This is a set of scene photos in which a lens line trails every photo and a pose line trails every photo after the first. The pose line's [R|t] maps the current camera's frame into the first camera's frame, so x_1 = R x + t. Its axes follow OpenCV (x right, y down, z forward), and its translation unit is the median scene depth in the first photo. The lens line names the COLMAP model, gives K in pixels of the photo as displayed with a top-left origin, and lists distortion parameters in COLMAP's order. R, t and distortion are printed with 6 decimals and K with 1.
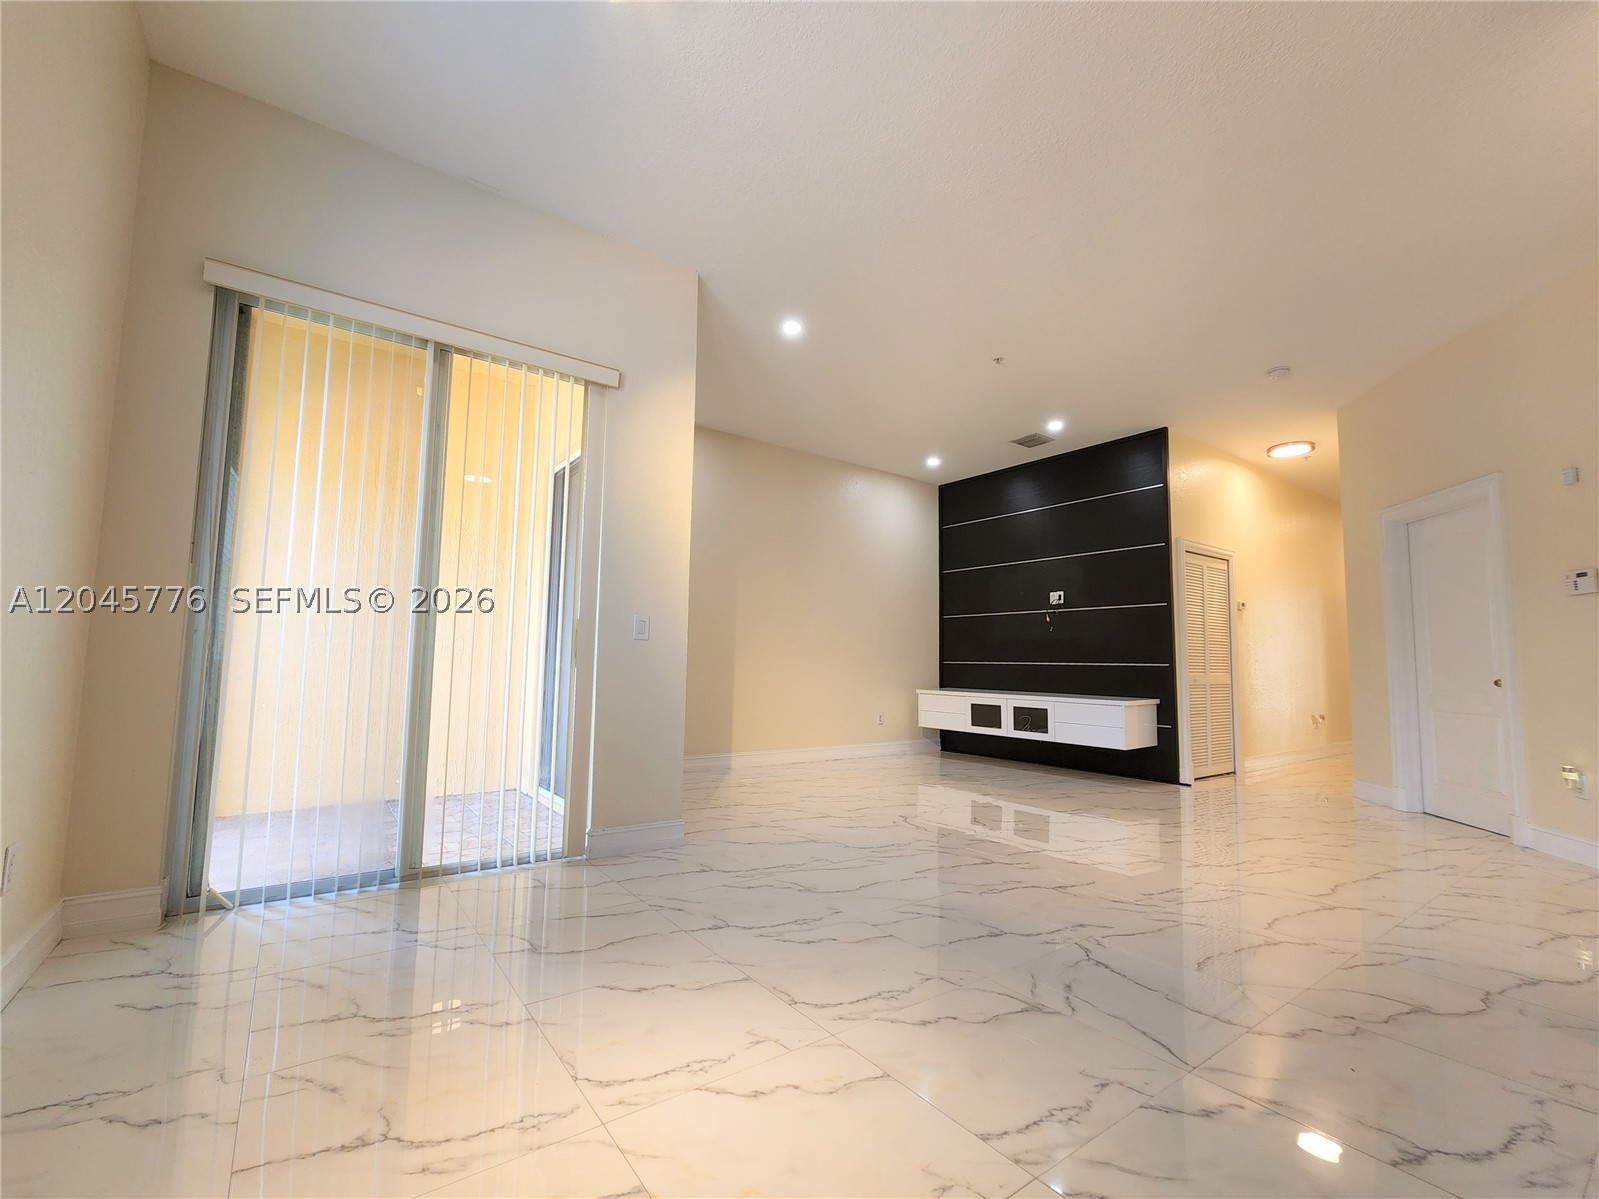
lens RADIAL K [[685.0, 0, 786.7], [0, 685.0, 606.8], [0, 0, 1]] dist [-0.000562, 0.000222]
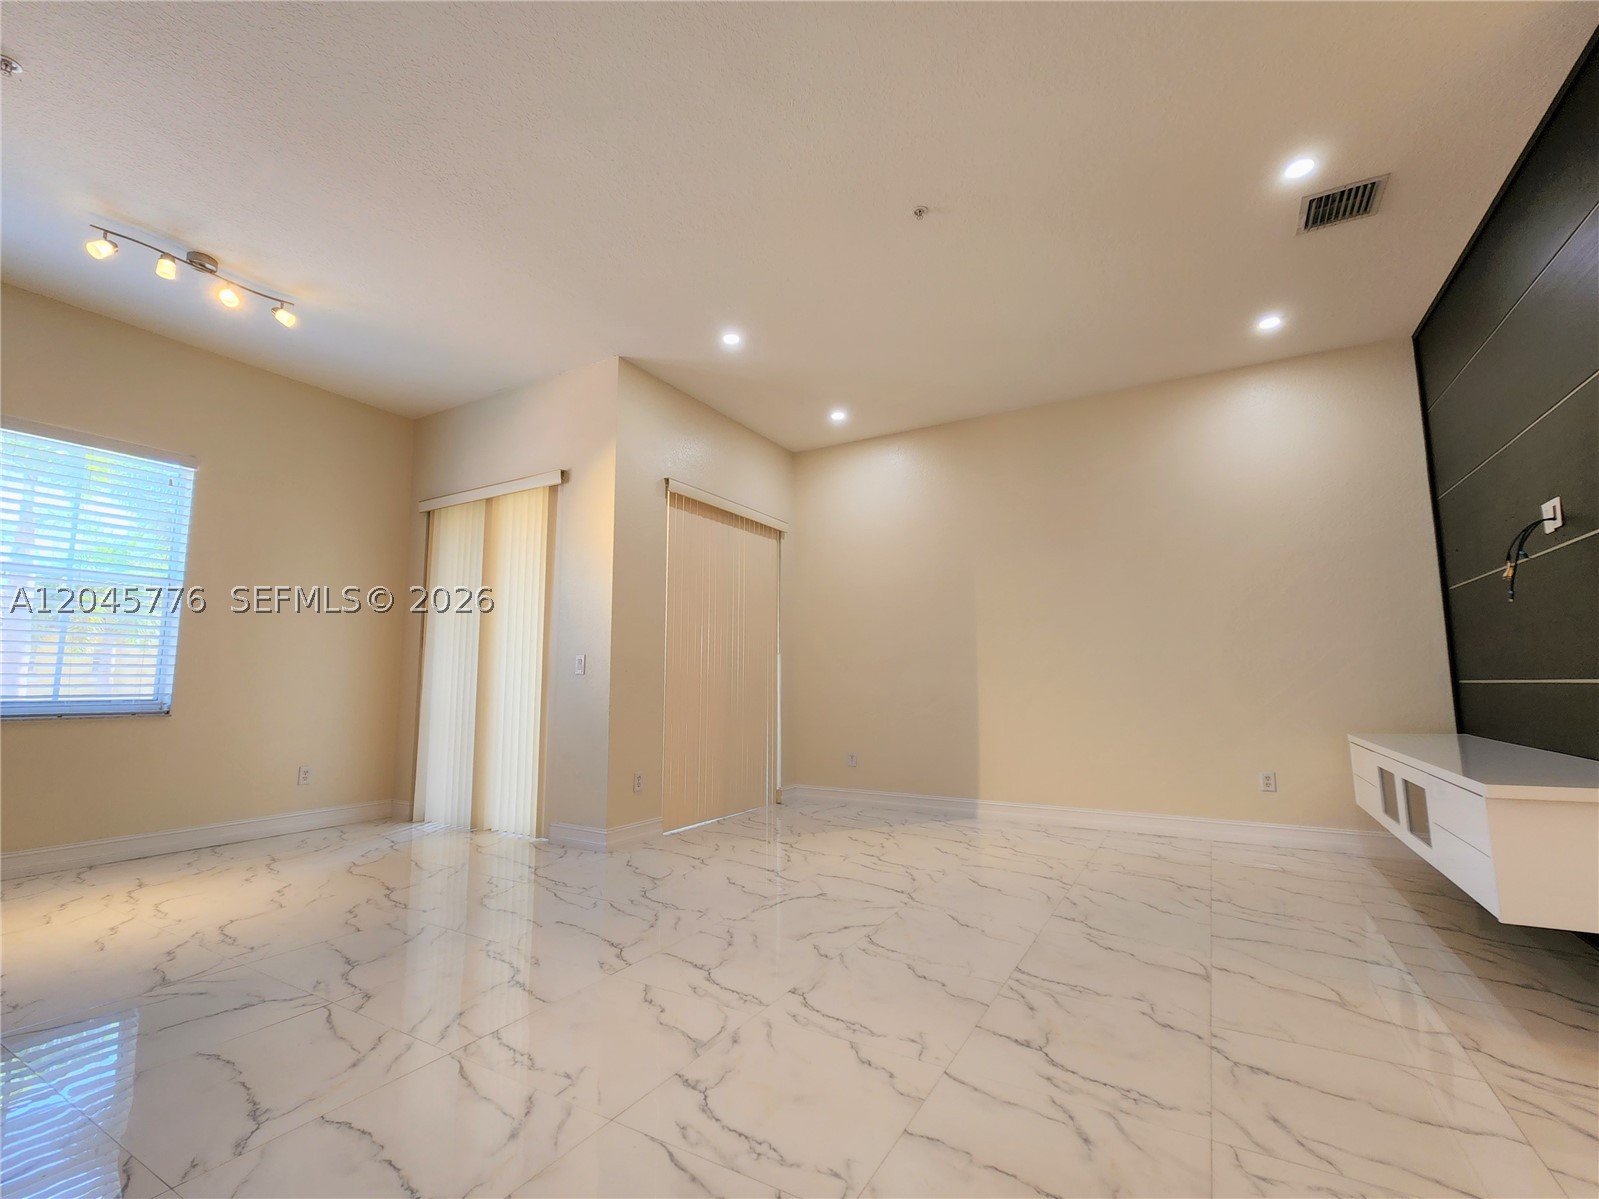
lens RADIAL K [[685.0, 0, 786.7], [0, 685.0, 606.8], [0, 0, 1]] dist [-0.000562, 0.000222]
pose [[0.415998, -0.120581, -0.901336, 1.164970], [0.085175, 0.991979, -0.093396, 0.080668], [0.905368, -0.037919, 0.422932, 0.886045]]
